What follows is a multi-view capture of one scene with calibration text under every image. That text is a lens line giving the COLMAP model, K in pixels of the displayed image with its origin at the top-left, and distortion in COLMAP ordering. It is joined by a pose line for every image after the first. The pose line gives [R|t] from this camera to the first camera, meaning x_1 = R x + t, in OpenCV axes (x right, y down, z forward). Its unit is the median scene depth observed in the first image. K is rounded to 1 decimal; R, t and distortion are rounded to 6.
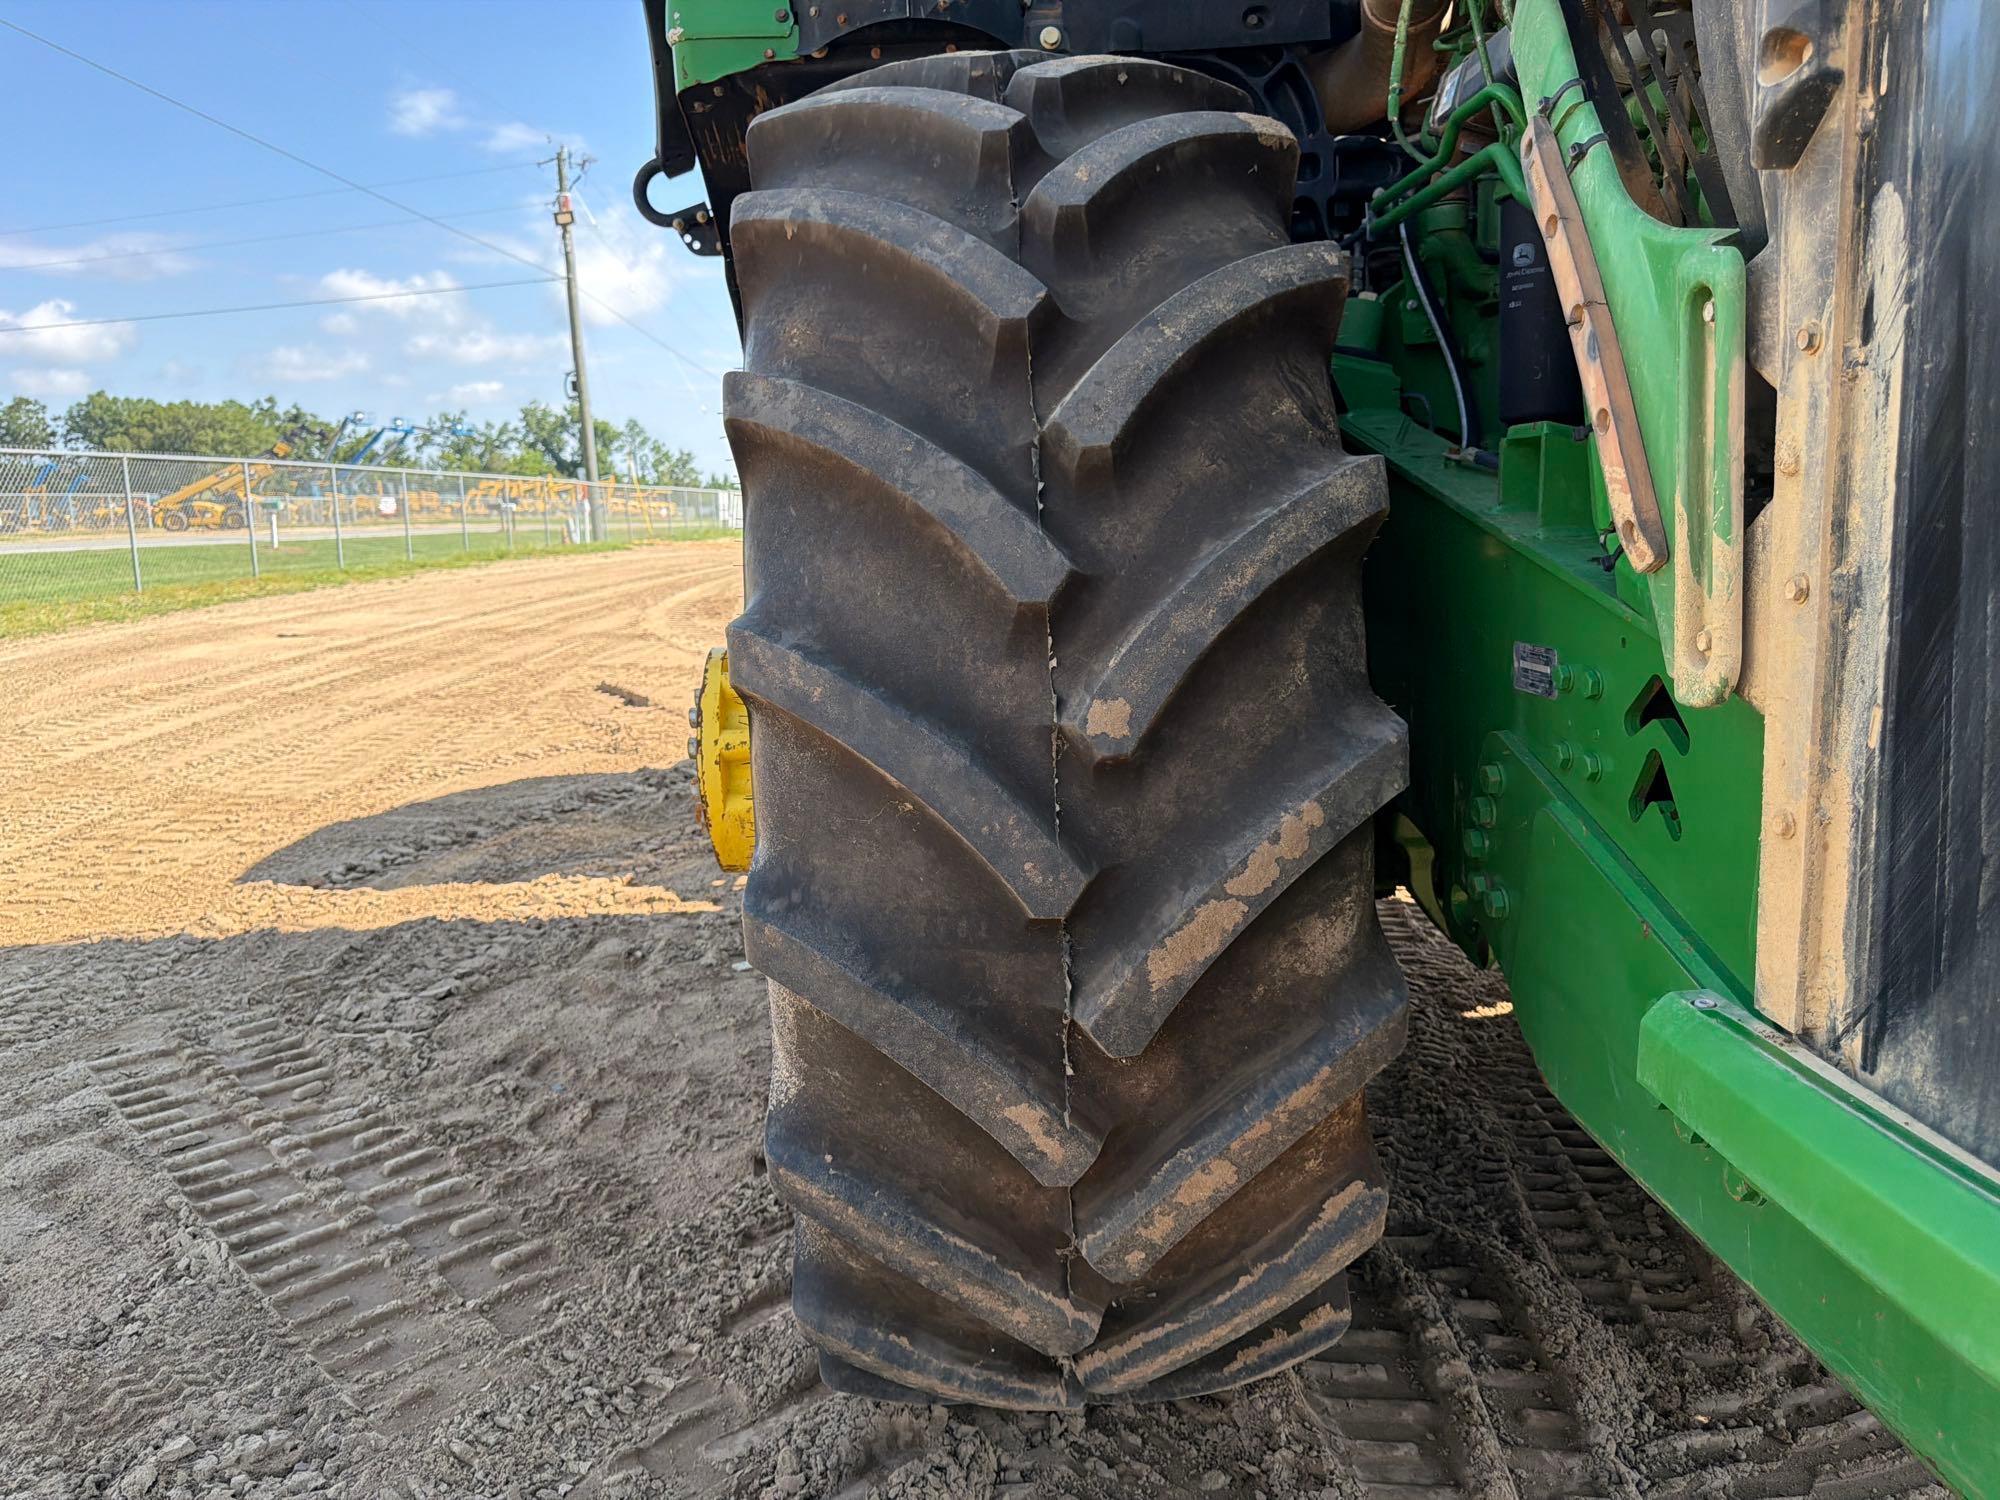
lens RADIAL K [[1409.6, 0, 990.5], [0, 1409.6, 743.5], [0, 0, 1]] dist [0.095946, -0.106444]
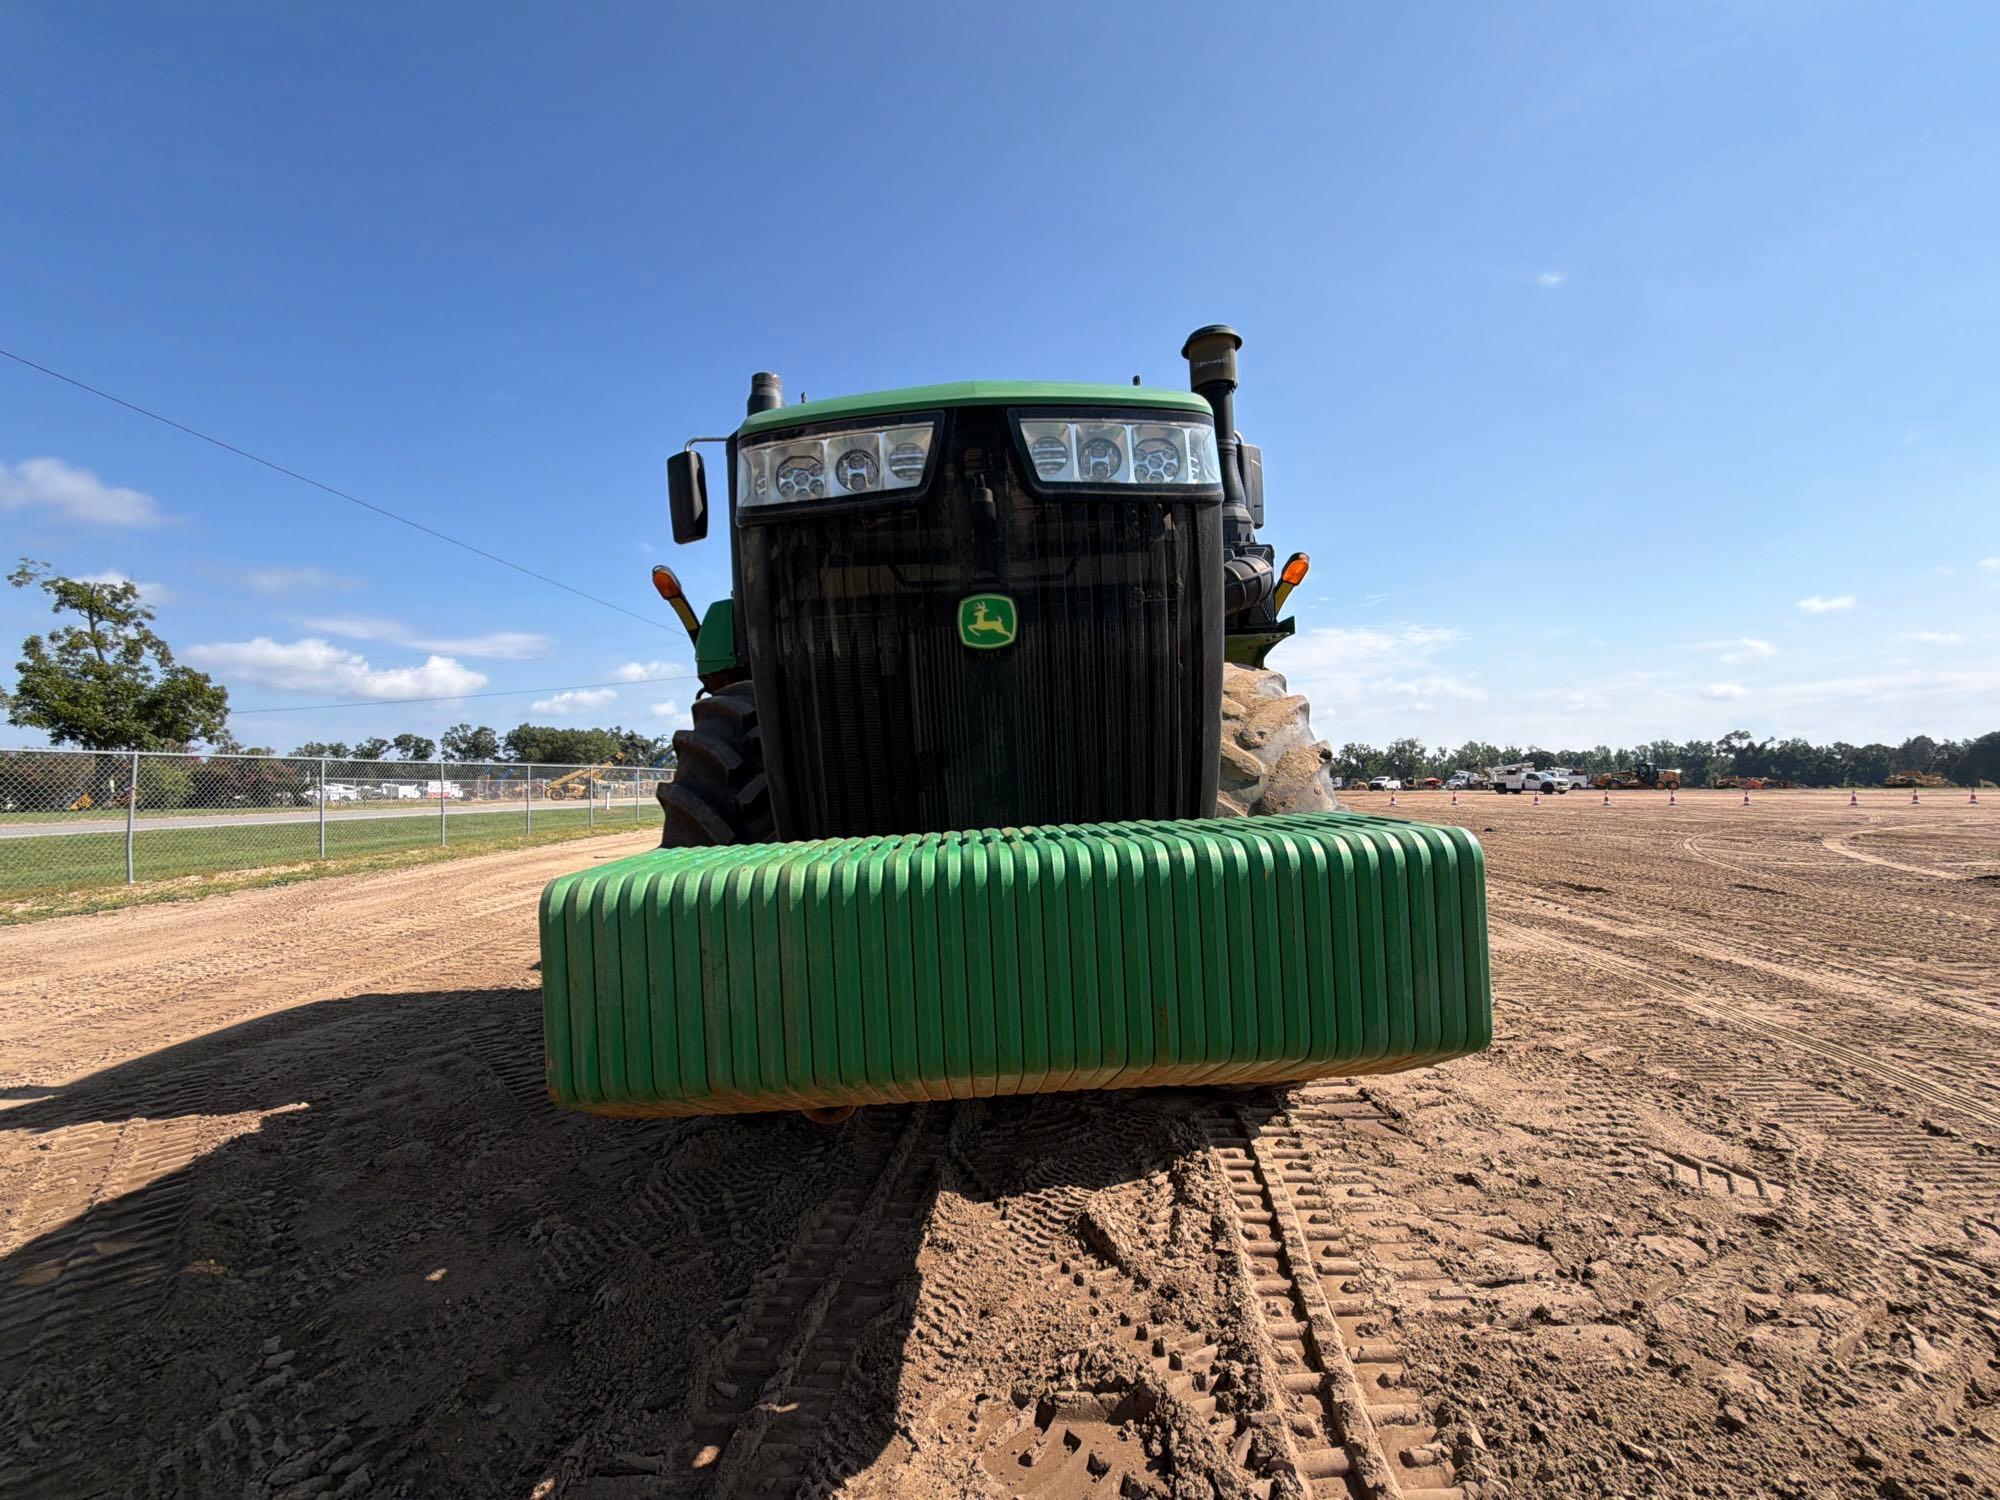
lens RADIAL K [[815.8, 0, 998.9], [0, 815.8, 758.7], [0, 0, 1]] dist [0.005502, 0.000278]
pose [[0.999853, 0.003454, -0.016779, 0.376706], [-0.006703, 0.980253, -0.197635, 0.047125], [0.015765, 0.197719, 0.980132, -0.547591]]
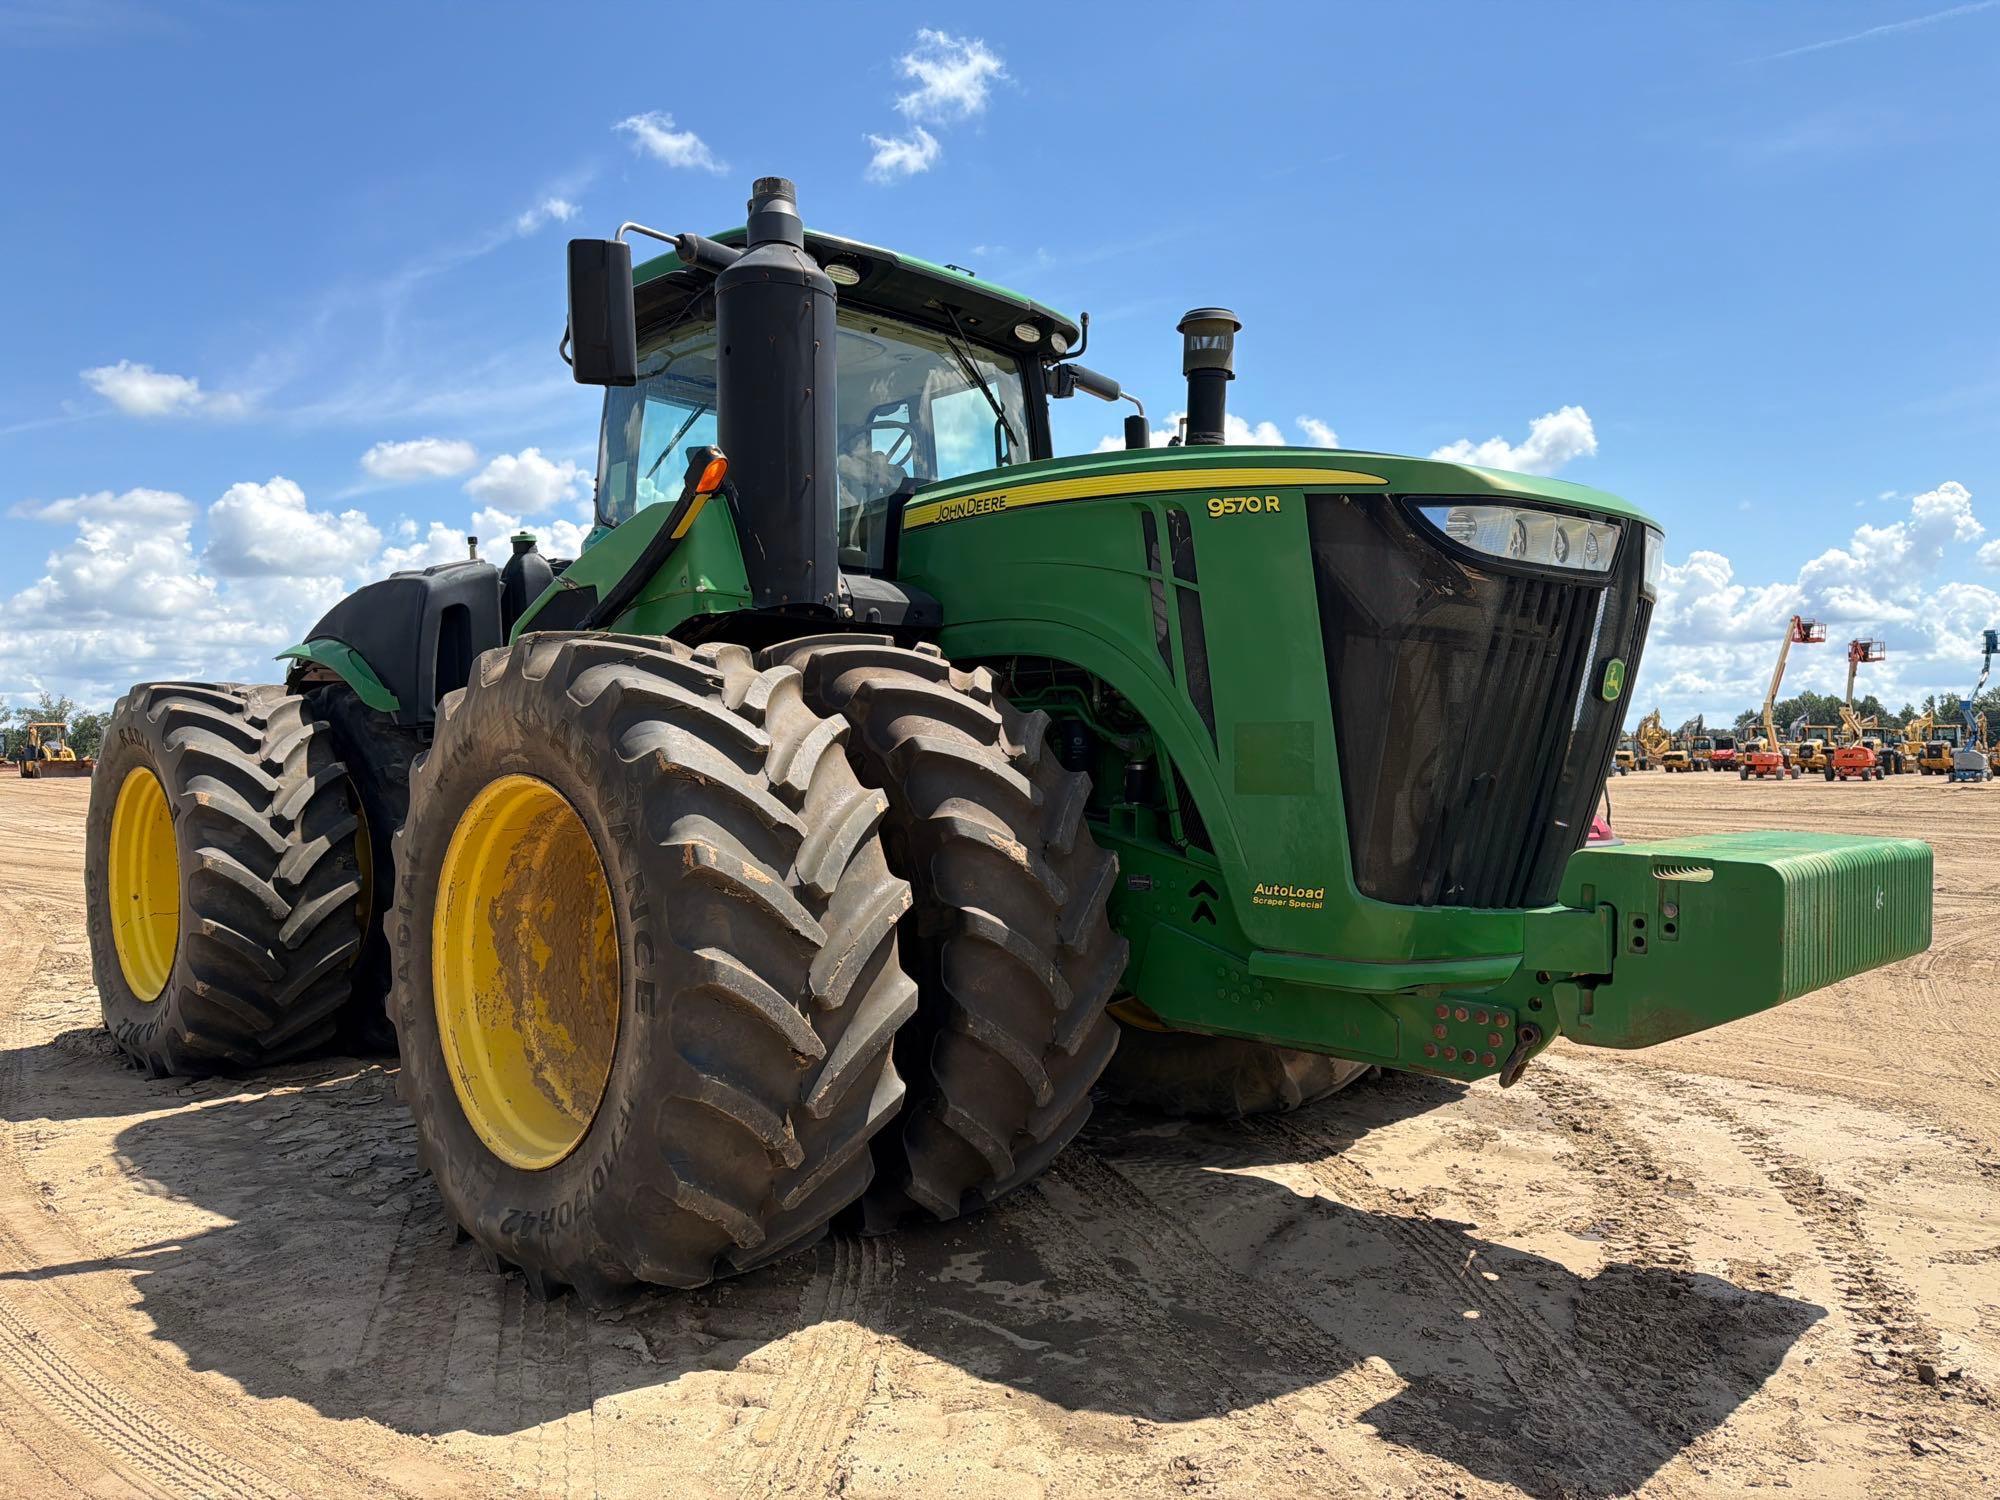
lens RADIAL K [[1409.6, 0, 990.5], [0, 1409.6, 743.5], [0, 0, 1]] dist [0.095946, -0.106444]
pose [[0.726361, 0.067863, 0.683955, -1.035822], [0.077715, 0.980622, -0.179833, 0.093219], [-0.682905, 0.183778, 0.707012, -0.539972]]
